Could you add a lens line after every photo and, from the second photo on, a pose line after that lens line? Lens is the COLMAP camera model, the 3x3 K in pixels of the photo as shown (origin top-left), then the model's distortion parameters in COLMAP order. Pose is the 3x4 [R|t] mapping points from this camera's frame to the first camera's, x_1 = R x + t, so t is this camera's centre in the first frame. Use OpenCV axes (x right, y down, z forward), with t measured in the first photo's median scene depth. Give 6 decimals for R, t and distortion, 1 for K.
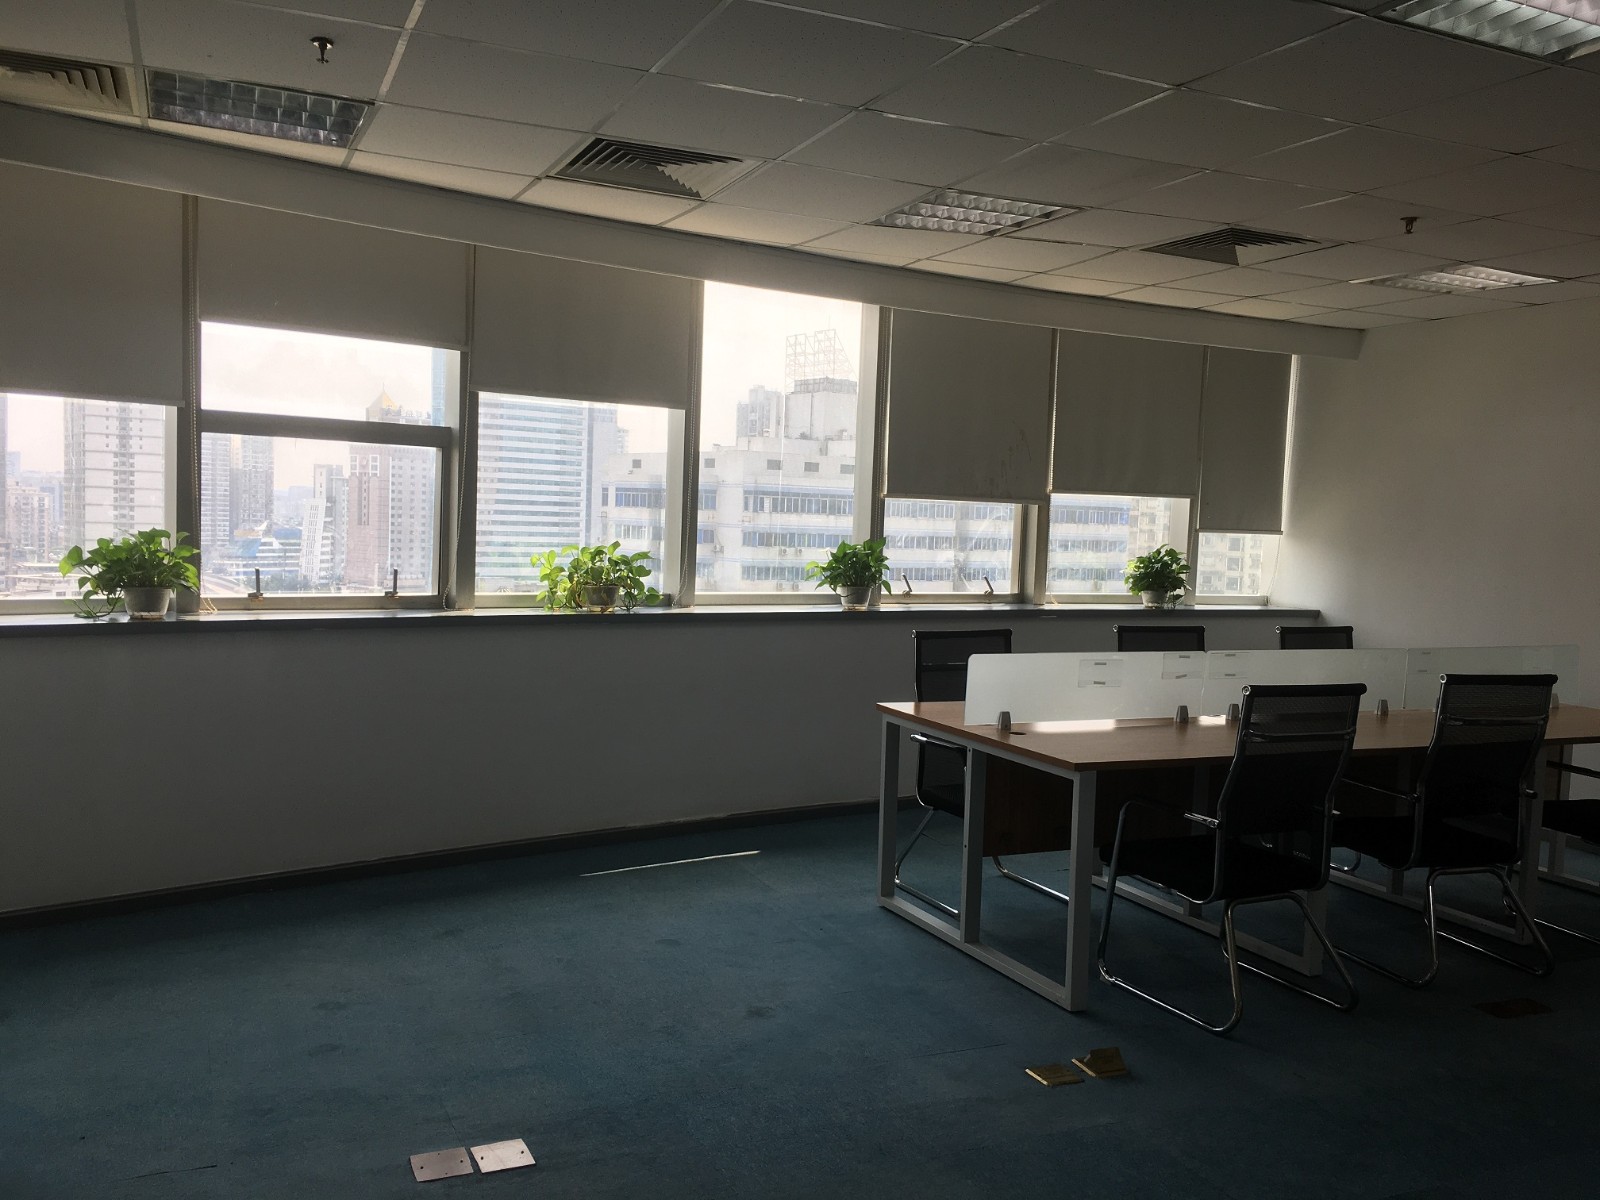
lens RADIAL K [[1359.4, 0, 803.3], [0, 1359.4, 593.2], [0, 0, 1]] dist [0.064393, -0.060400]
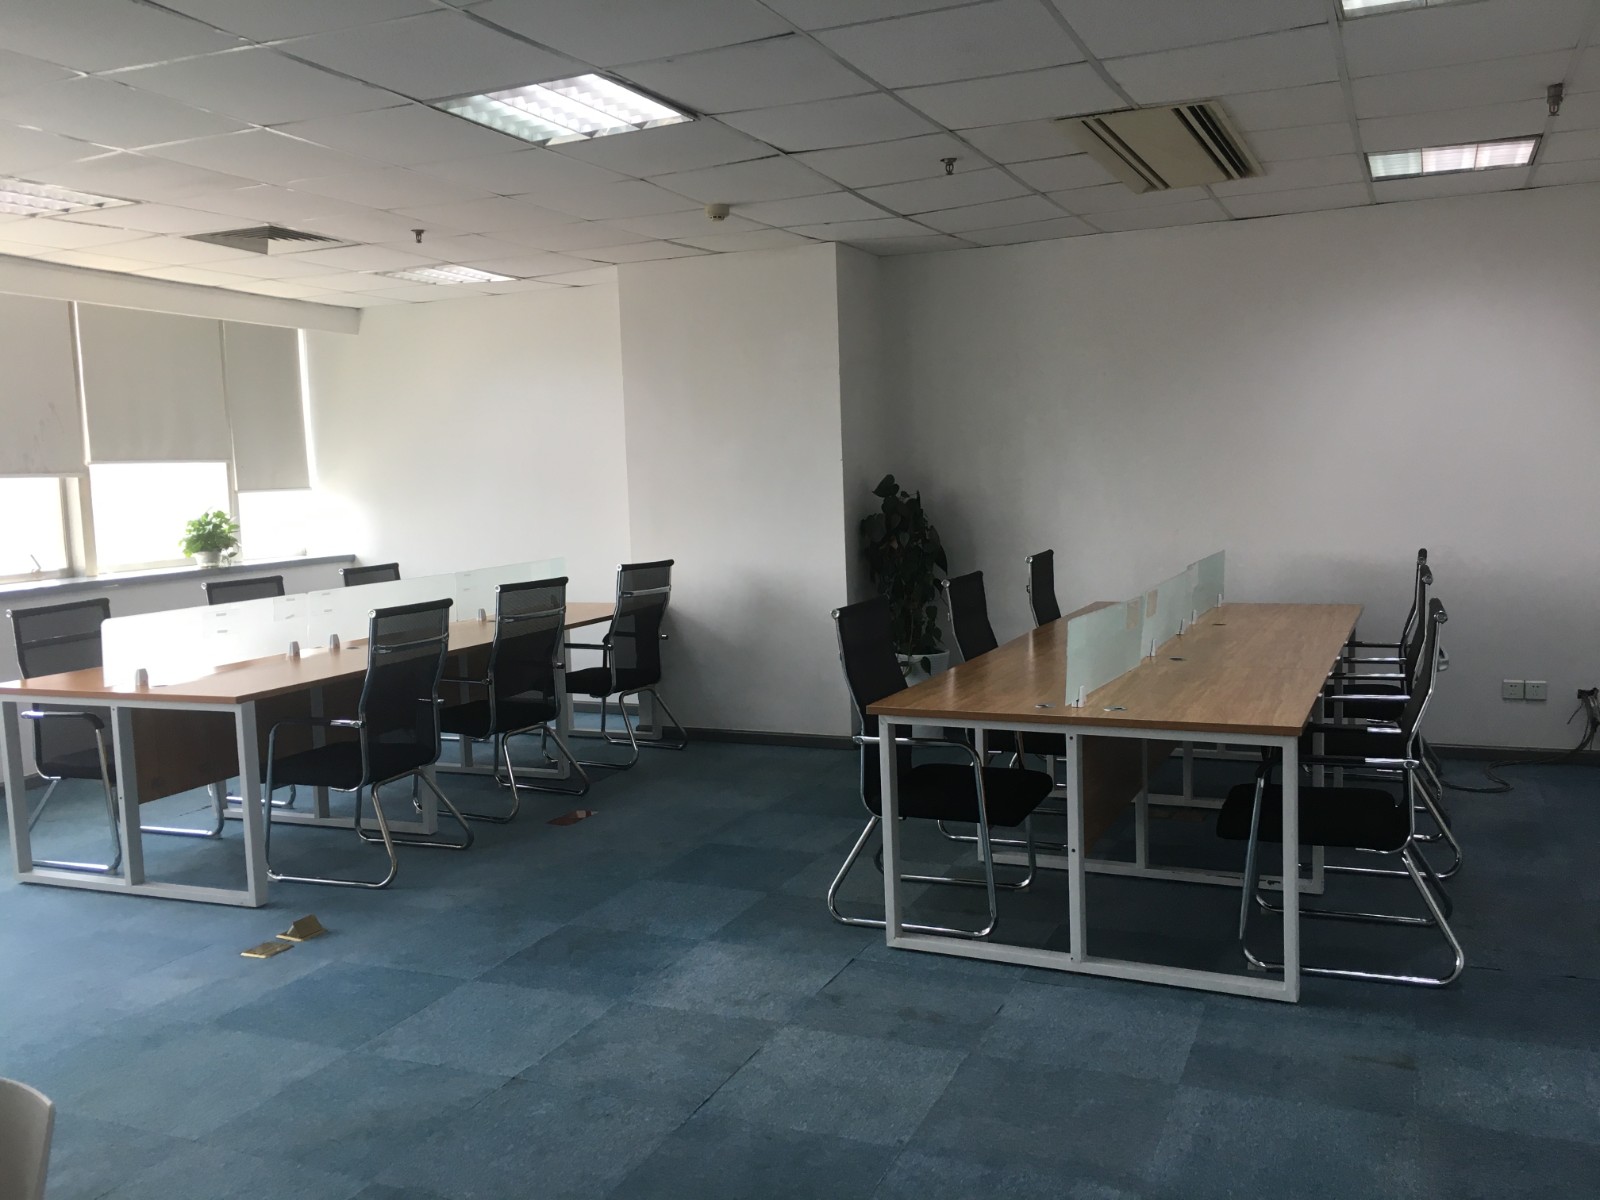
lens RADIAL K [[1359.4, 0, 799.3], [0, 1359.4, 599.9], [0, 0, 1]] dist [0.064393, -0.060400]
pose [[0.738794, -0.127204, 0.661818, -0.160337], [0.101901, 0.991819, 0.076879, 0.000682], [-0.666183, 0.010642, 0.745712, -0.147901]]
